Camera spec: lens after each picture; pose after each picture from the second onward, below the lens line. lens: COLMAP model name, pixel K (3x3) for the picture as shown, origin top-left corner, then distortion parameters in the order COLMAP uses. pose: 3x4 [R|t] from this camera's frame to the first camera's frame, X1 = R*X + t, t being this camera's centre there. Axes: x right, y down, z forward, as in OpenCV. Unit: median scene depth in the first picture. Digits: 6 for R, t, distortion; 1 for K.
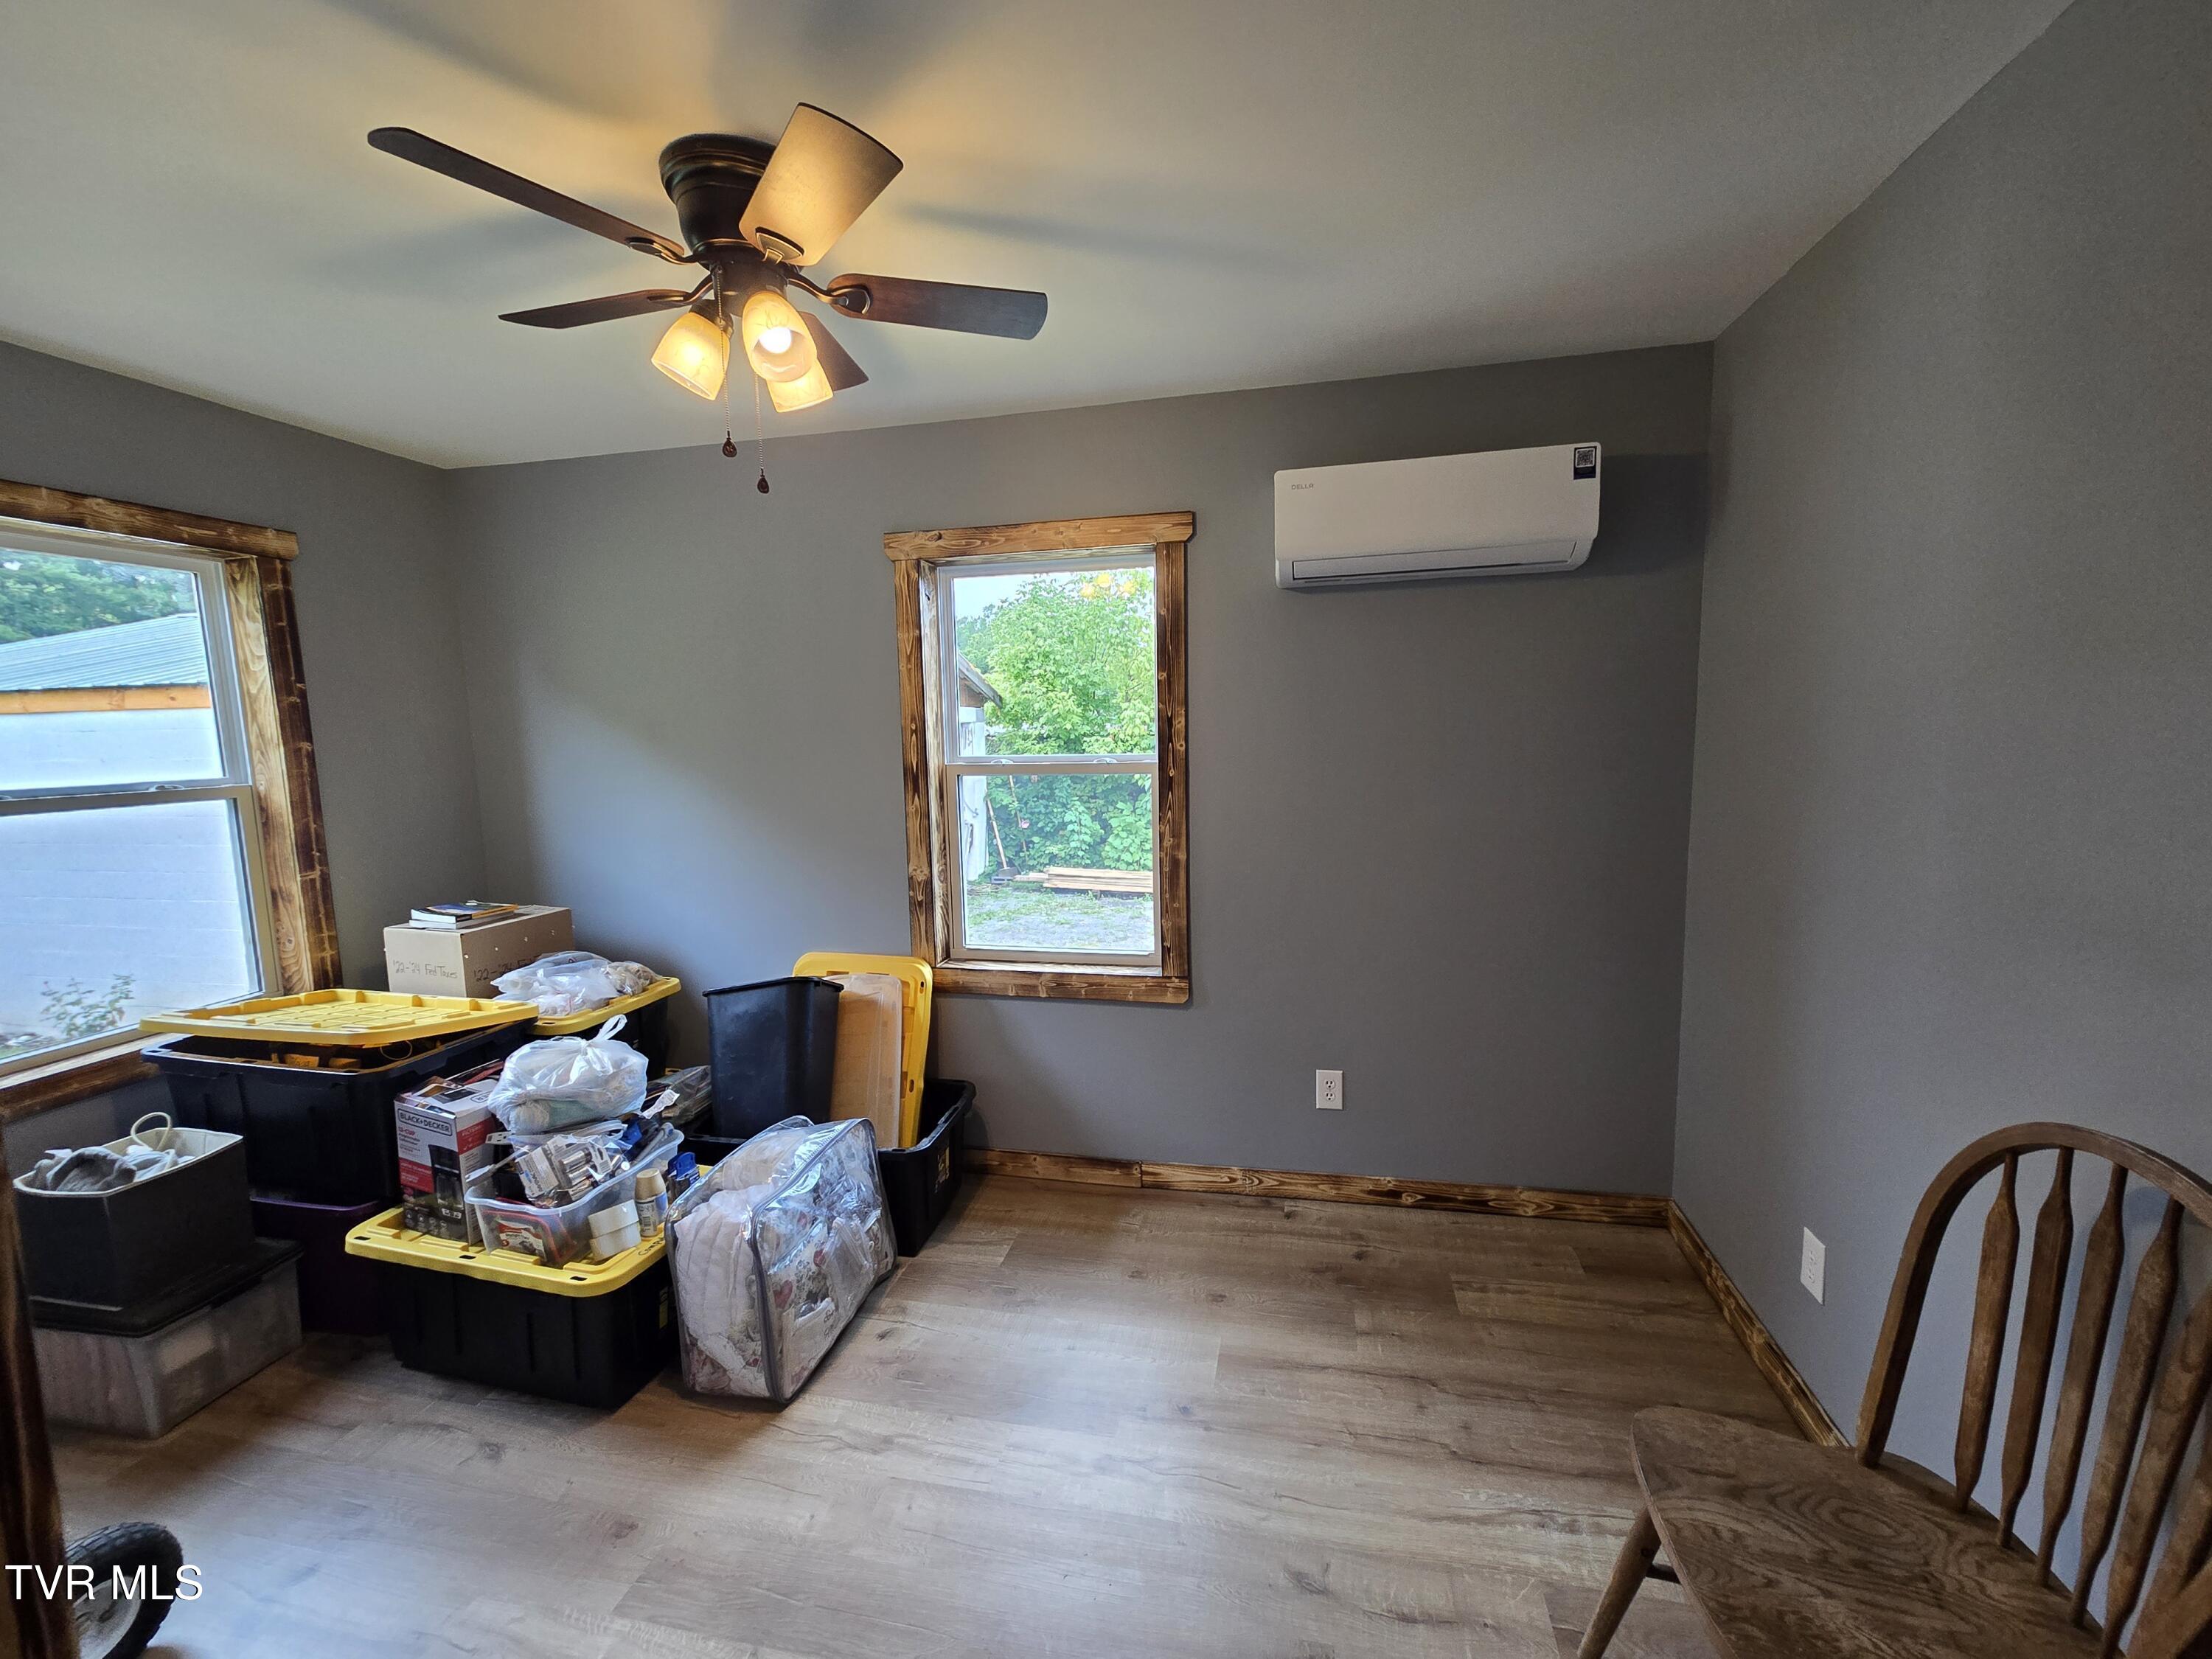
lens RADIAL K [[907.1, 0, 1115.3], [0, 907.1, 829.4], [0, 0, 1]] dist [-0.002723, 0.002655]
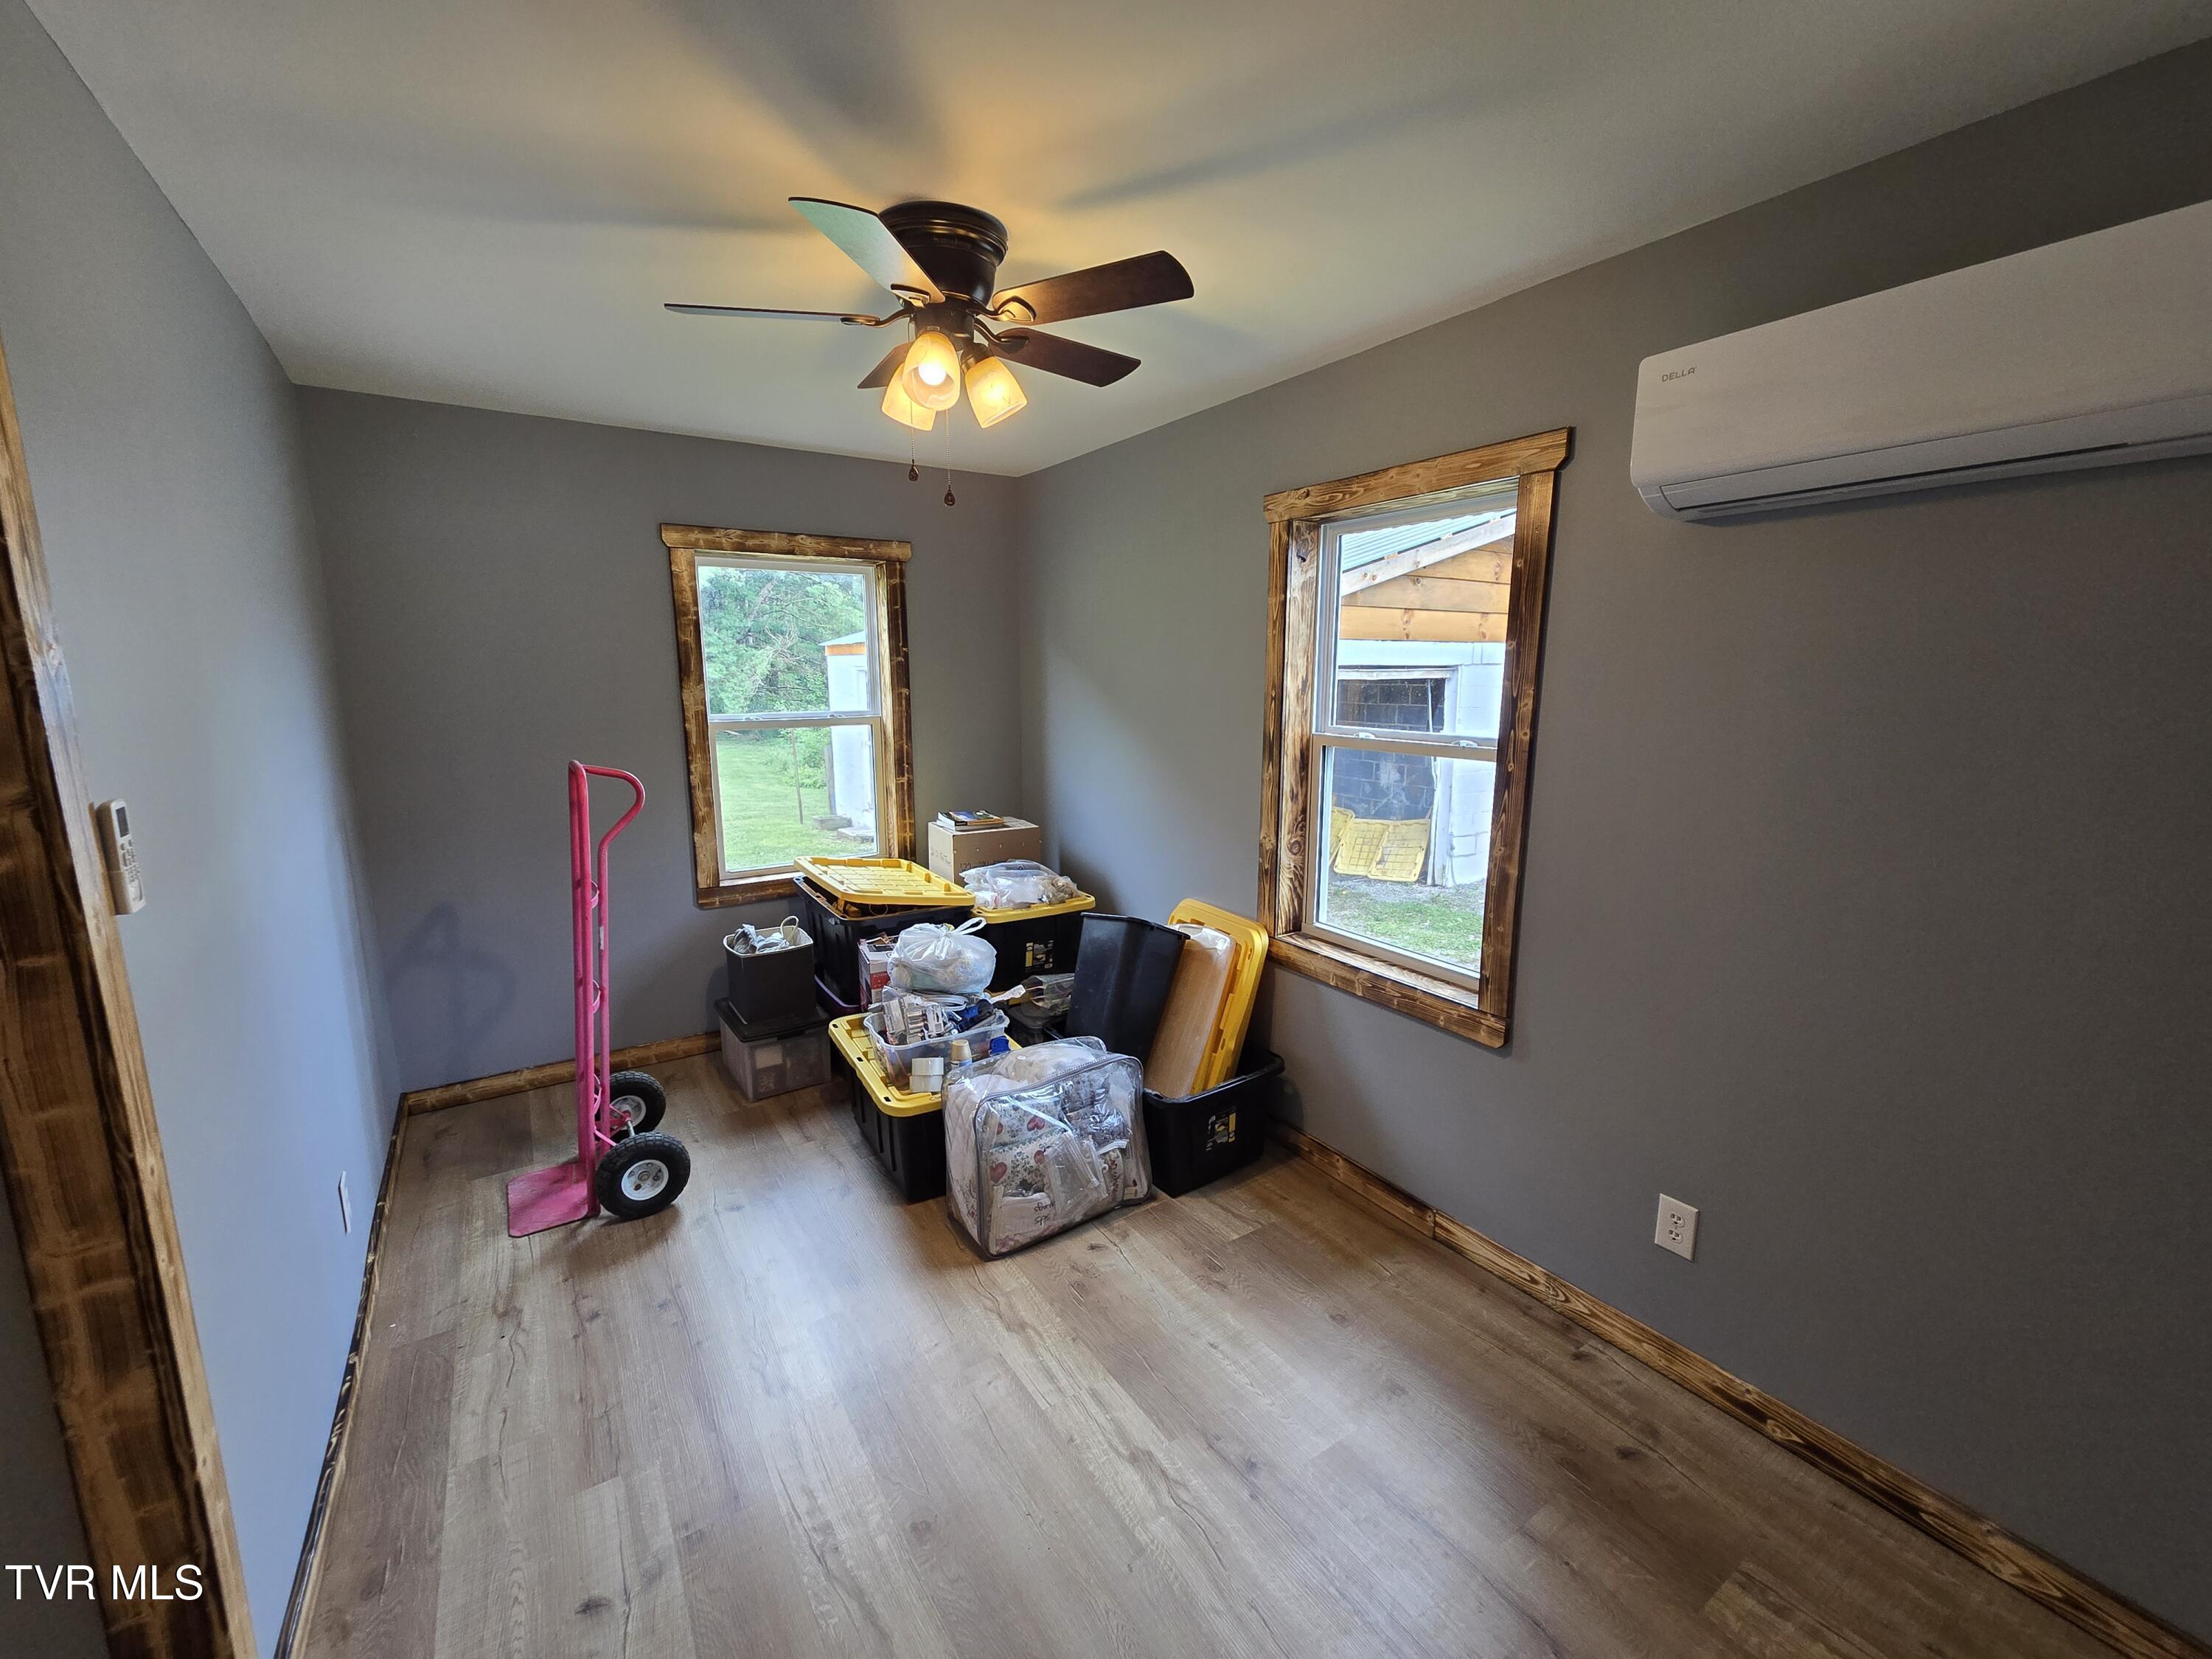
lens RADIAL K [[907.1, 0, 1111.9], [0, 907.1, 827.6], [0, 0, 1]] dist [-0.002723, 0.002655]
pose [[0.713724, 0.142724, -0.685732, 0.365374], [-0.093675, 0.989675, 0.108486, -0.062795], [0.694135, -0.013193, 0.719724, 0.175389]]
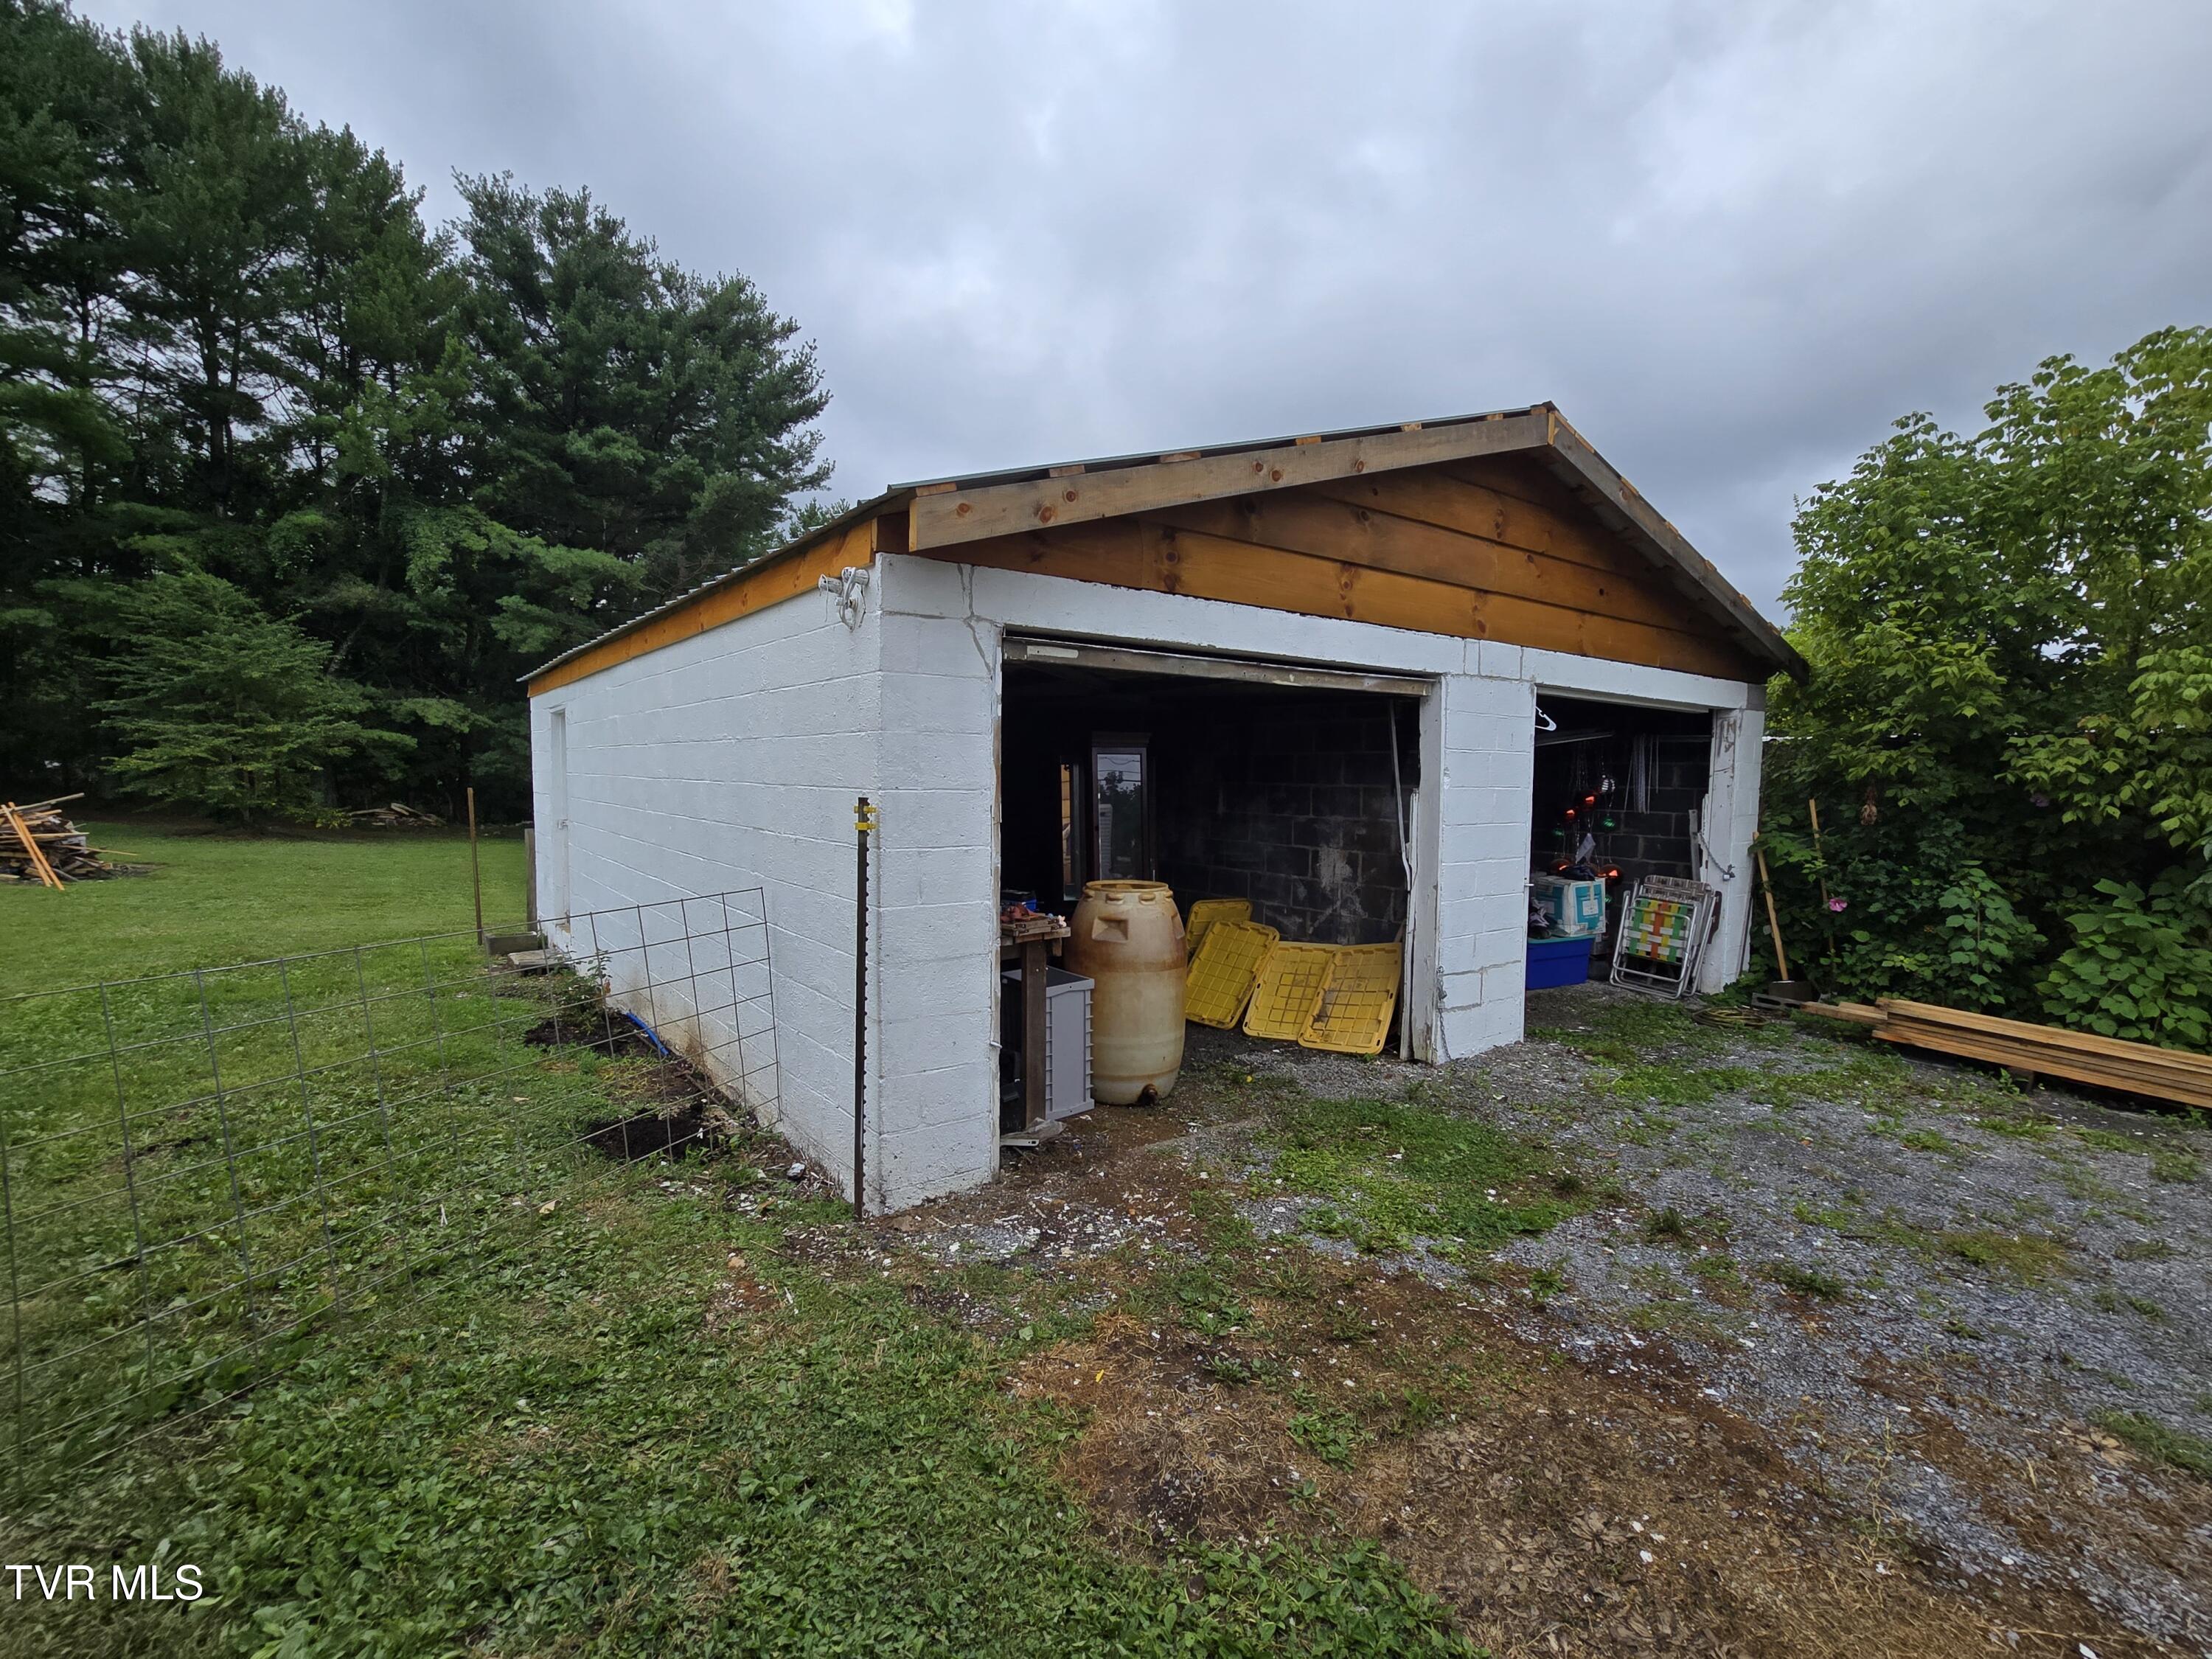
lens RADIAL K [[1001.6, 0, 1106.0], [0, 1001.6, 833.2], [0, 0, 1]] dist [0.000919, 0.000107]
pose [[0.741557, 0.070599, -0.667165, -0.138068], [-0.101370, 0.994821, -0.007401, 0.003287], [0.663187, 0.073119, 0.744873, 1.332483]]
